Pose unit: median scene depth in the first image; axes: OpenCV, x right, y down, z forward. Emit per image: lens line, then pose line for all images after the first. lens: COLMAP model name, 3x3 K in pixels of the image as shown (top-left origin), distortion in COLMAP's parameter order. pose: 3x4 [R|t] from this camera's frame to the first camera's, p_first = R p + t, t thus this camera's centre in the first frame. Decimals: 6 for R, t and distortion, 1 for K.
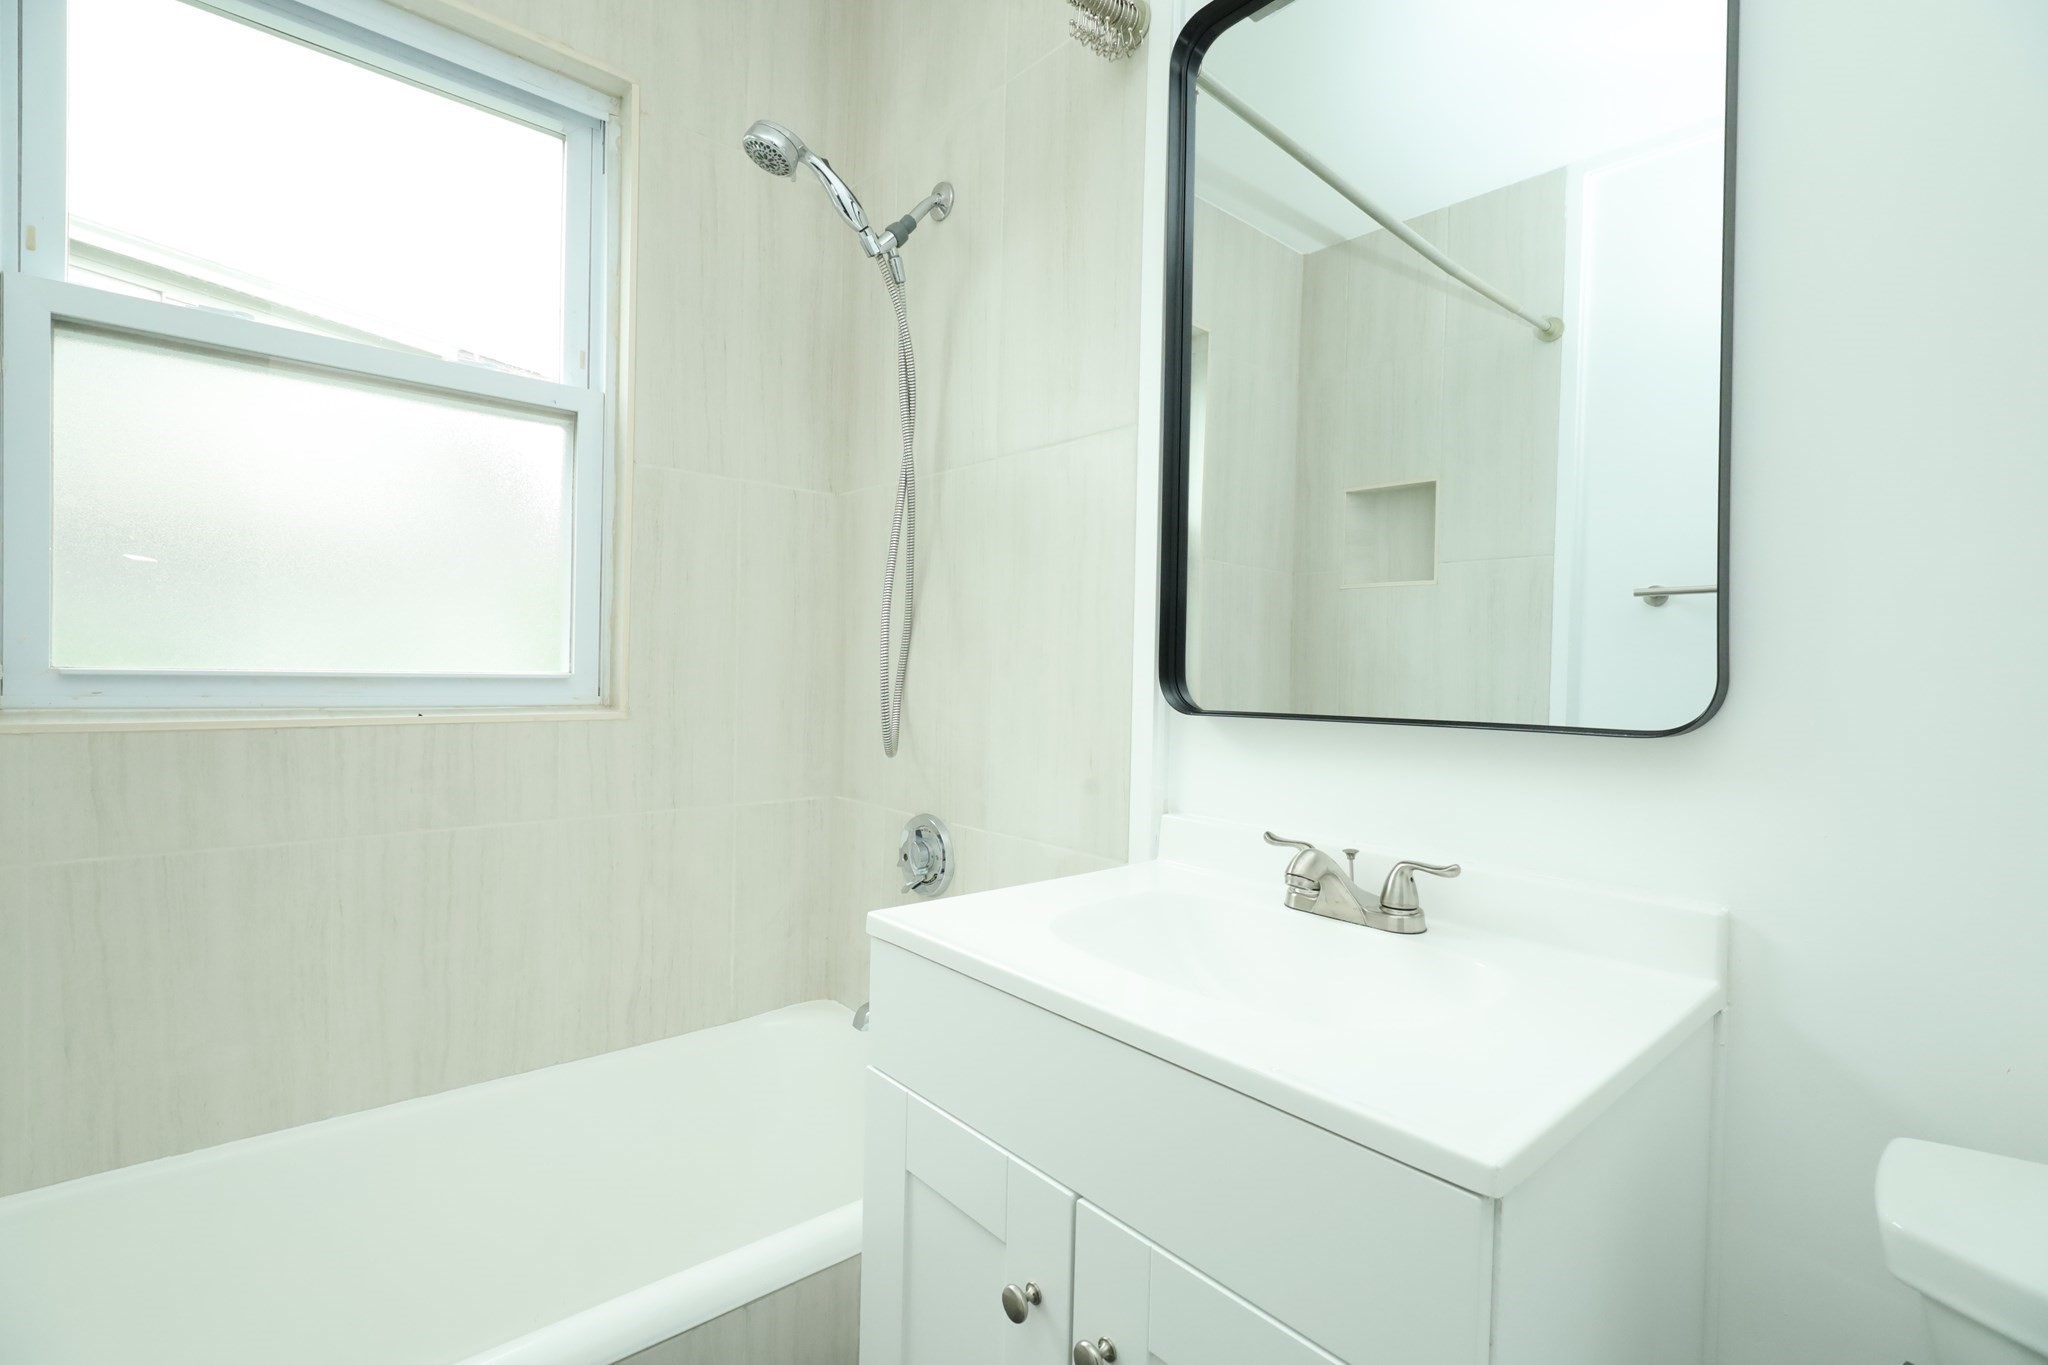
lens RADIAL K [[936.7, 0, 1022.6], [0, 936.7, 681.6], [0, 0, 1]] dist [-0.001263, 0.000352]
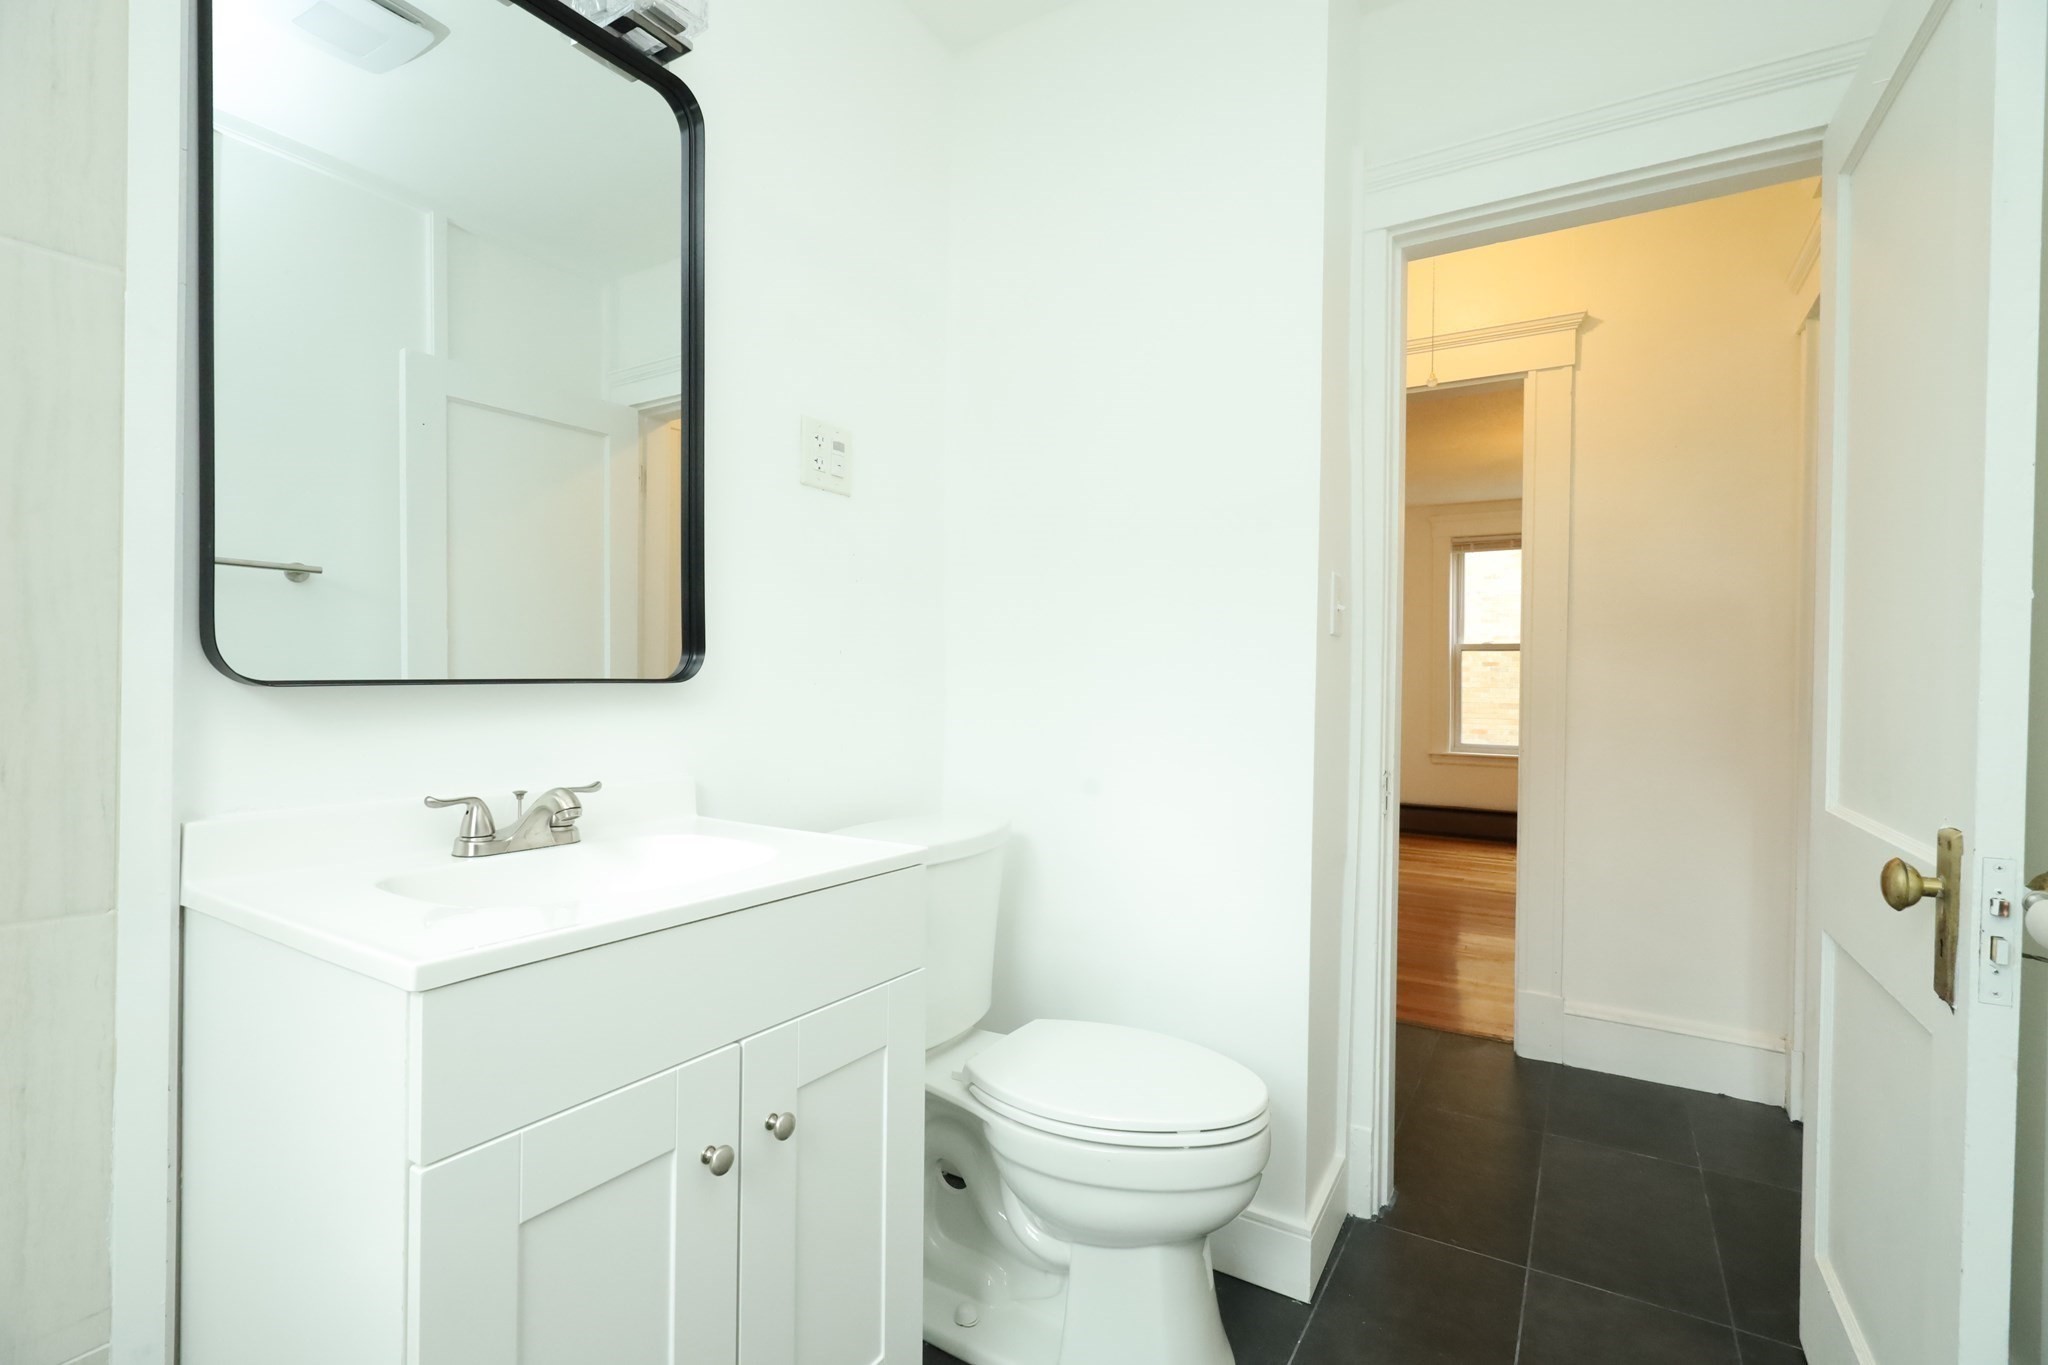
lens RADIAL K [[936.7, 0, 1022.6], [0, 936.7, 681.6], [0, 0, 1]] dist [-0.001263, 0.000352]
pose [[-0.292636, -0.021750, 0.955977, -0.638758], [-0.005743, 0.999763, 0.020988, 0.010780], [-0.956207, 0.000651, -0.292692, 0.499623]]
